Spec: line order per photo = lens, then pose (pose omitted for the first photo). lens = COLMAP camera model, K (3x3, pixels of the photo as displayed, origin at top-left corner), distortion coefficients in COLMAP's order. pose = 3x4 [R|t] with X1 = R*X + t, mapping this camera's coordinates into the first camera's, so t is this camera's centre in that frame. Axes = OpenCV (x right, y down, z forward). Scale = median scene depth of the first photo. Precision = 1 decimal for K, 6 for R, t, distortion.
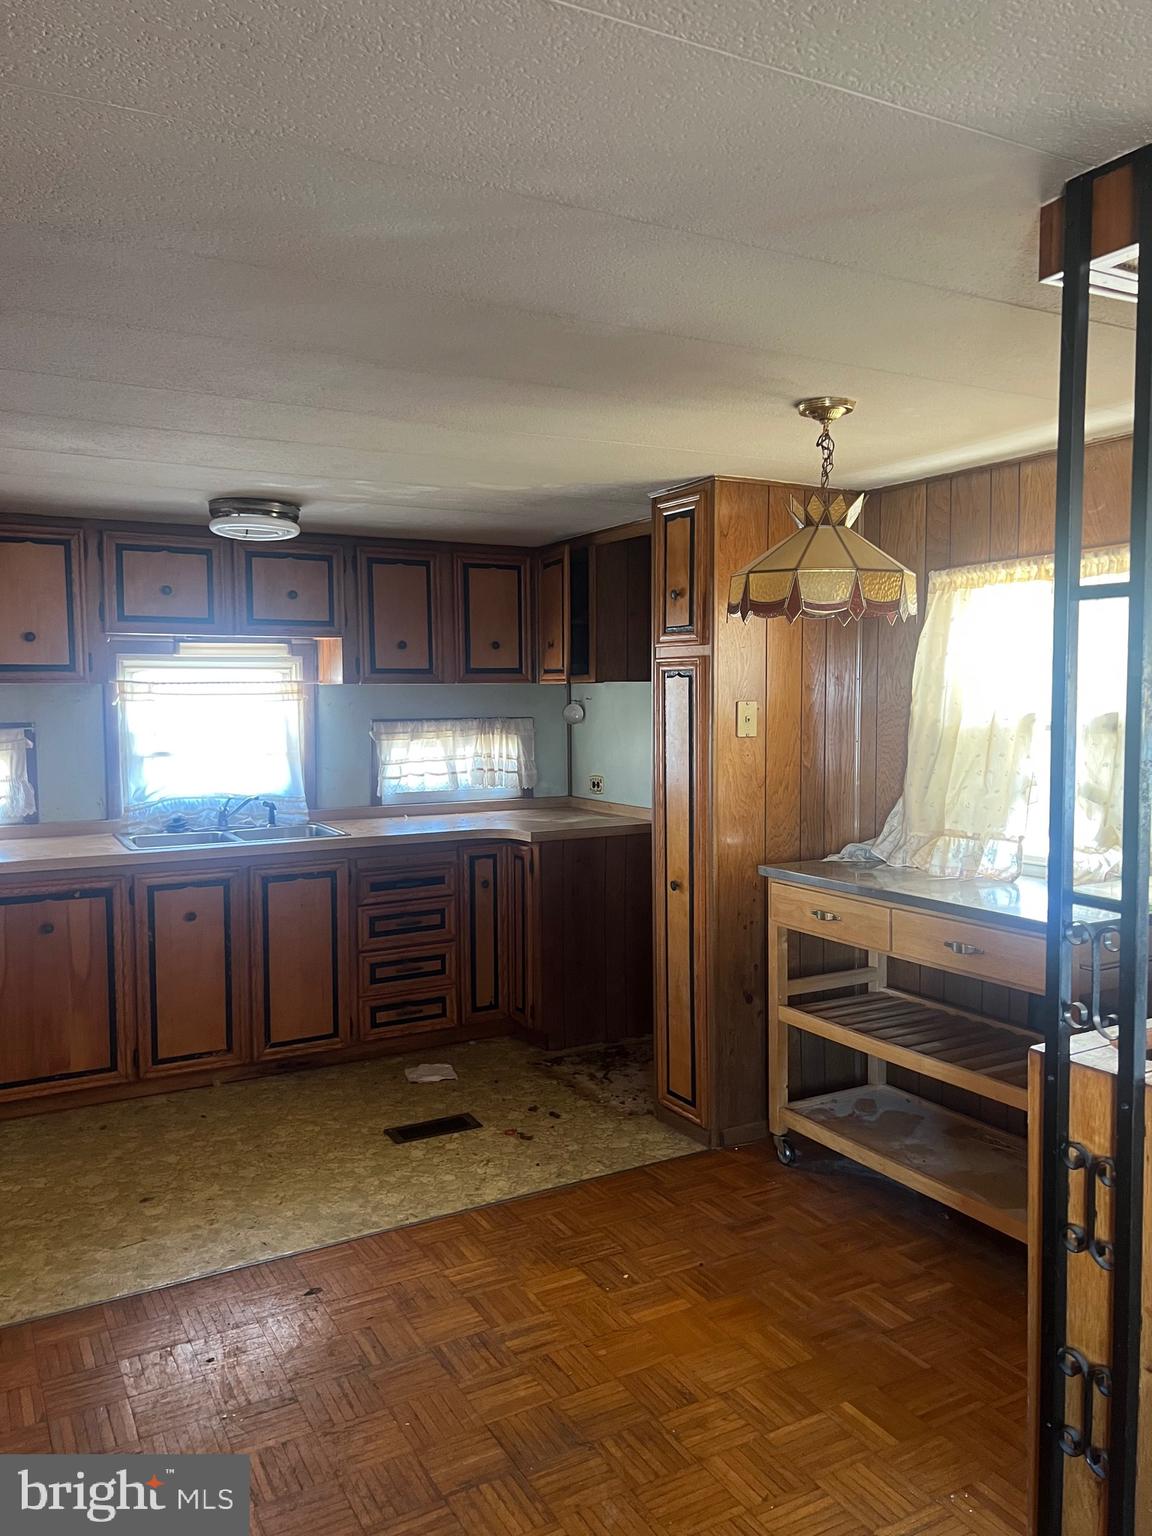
lens RADIAL K [[1165.5, 0, 590.5], [0, 1165.5, 768.8], [0, 0, 1]] dist [0.059197, -0.053784]
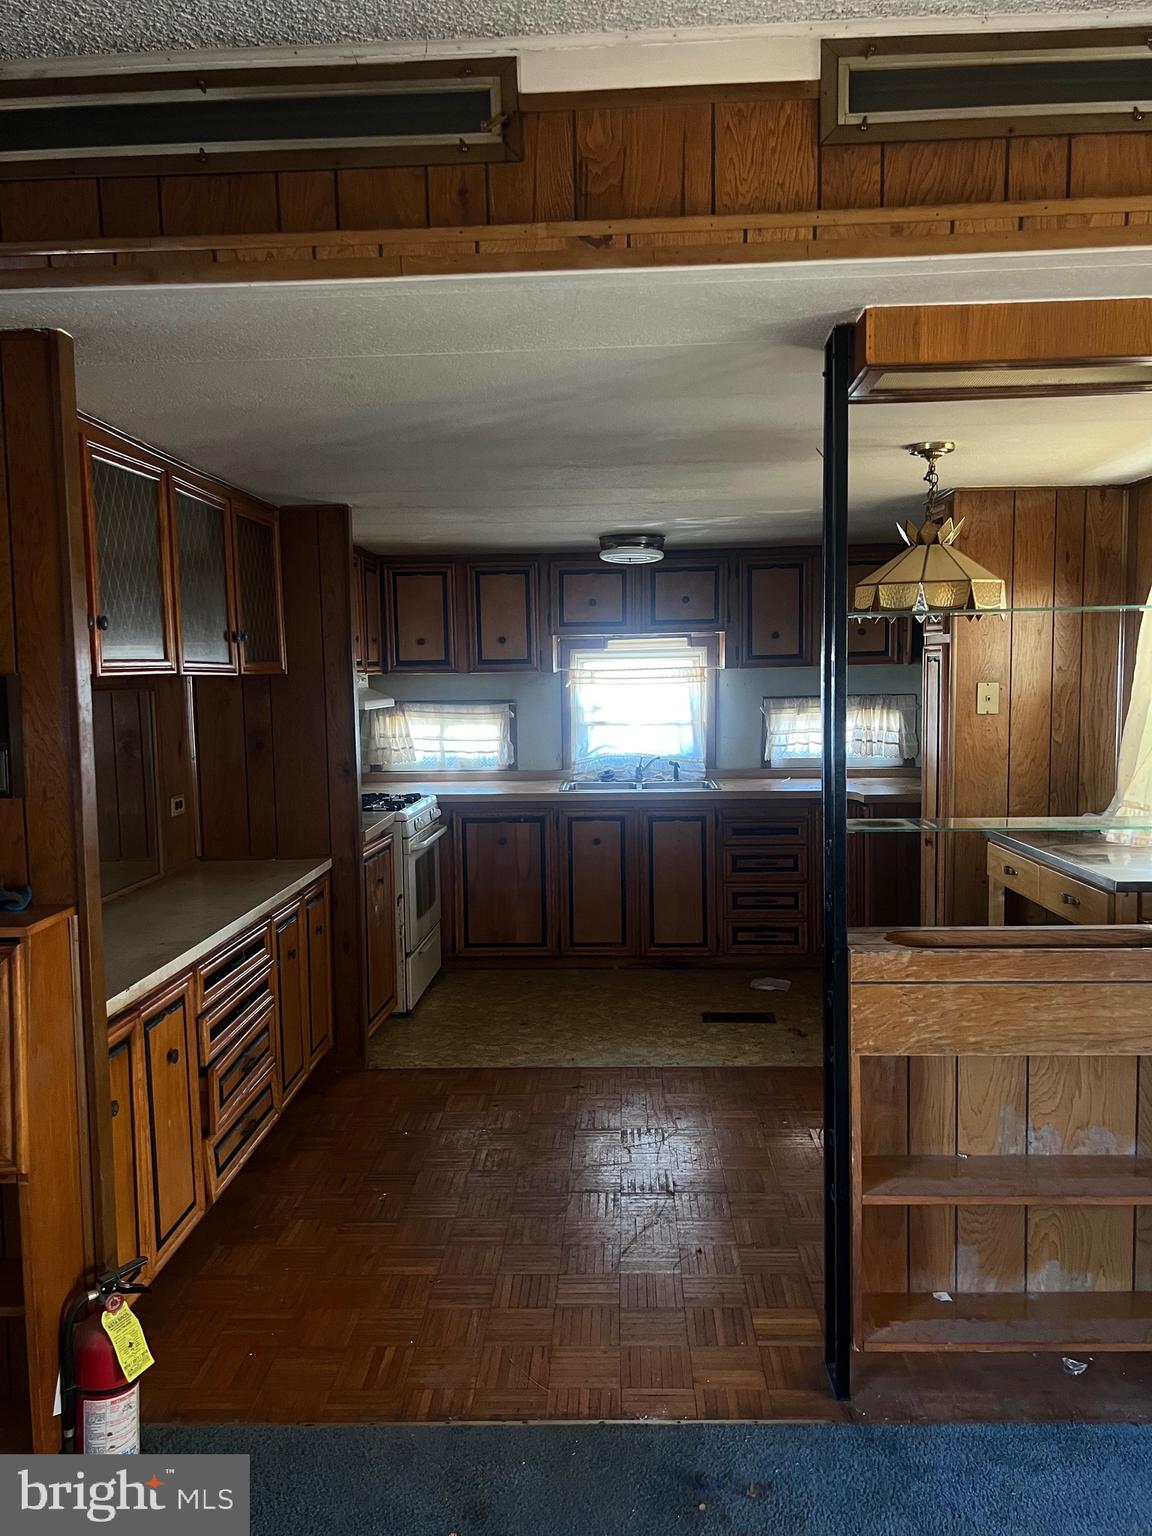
lens RADIAL K [[1165.5, 0, 567.0], [0, 1165.5, 767.5], [0, 0, 1]] dist [0.059197, -0.053784]
pose [[0.846154, 0.034566, -0.531816, 0.348856], [-0.022923, 0.999331, 0.028482, 0.001310], [0.532445, -0.011910, 0.846381, -0.164329]]
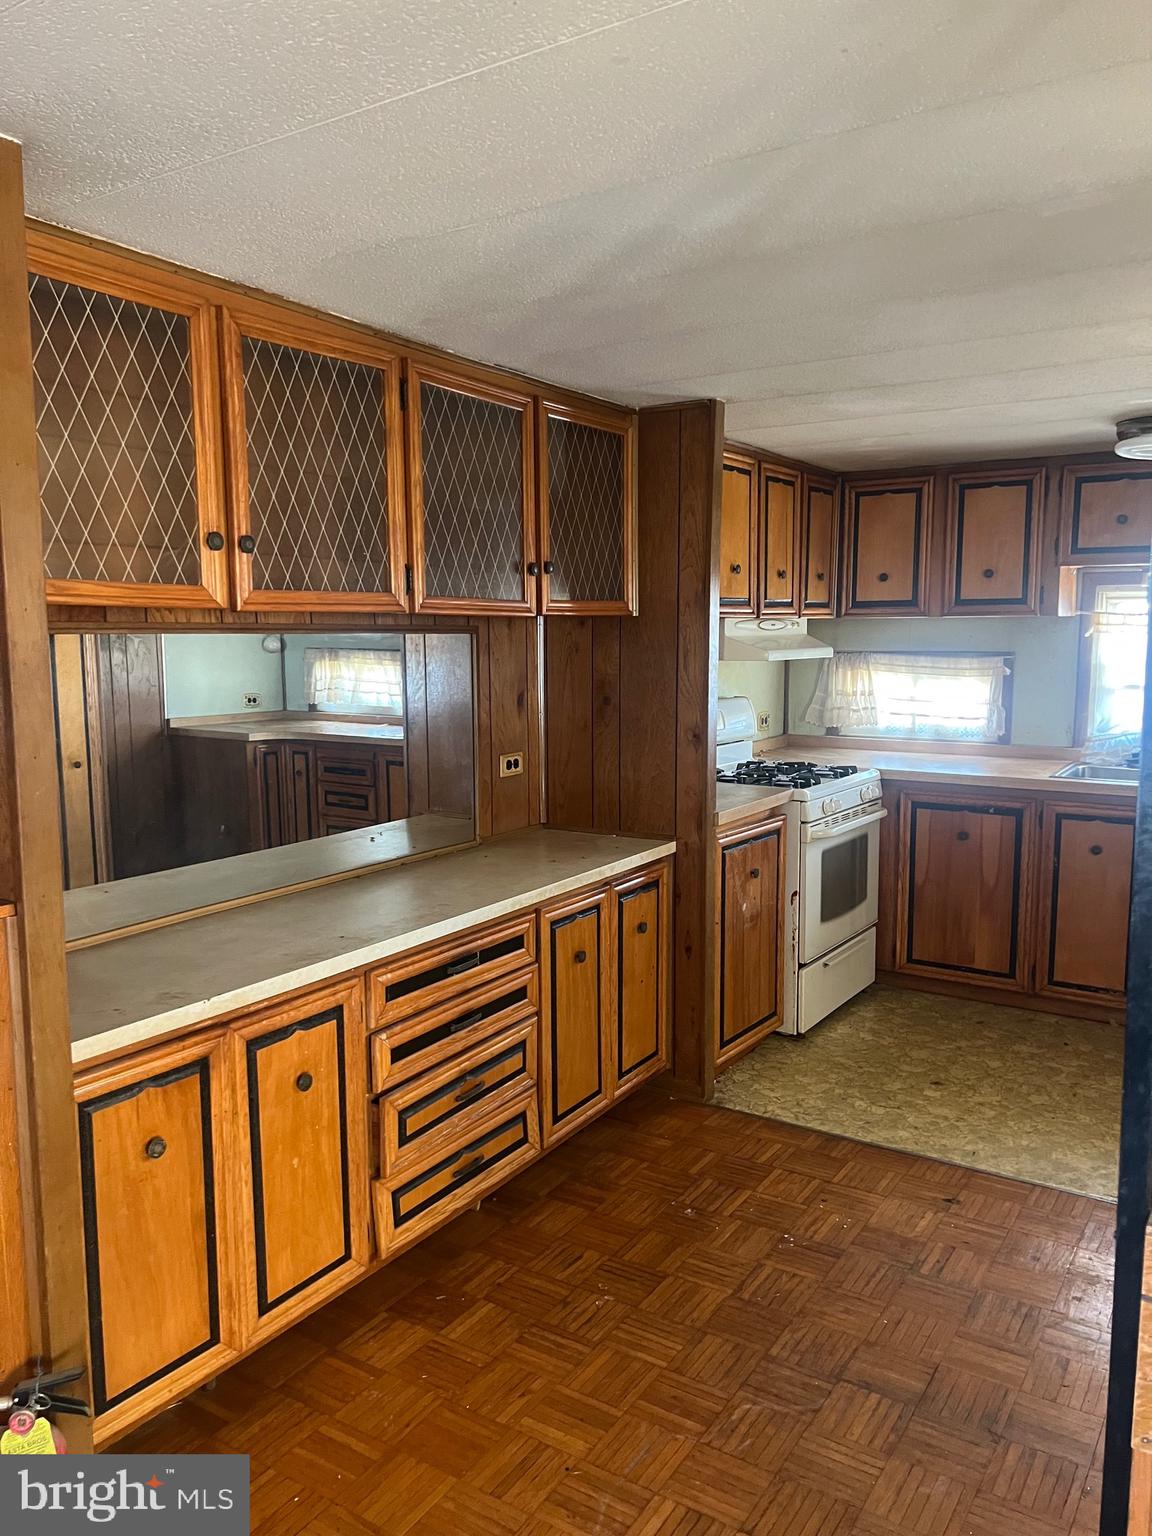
lens RADIAL K [[1165.5, 0, 570.4], [0, 1165.5, 771.6], [0, 0, 1]] dist [0.059197, -0.053784]
pose [[0.461085, 0.113100, -0.880119, 0.327151], [-0.056266, 0.993575, 0.098202, -0.013673], [0.885570, 0.004241, 0.464486, 0.140734]]
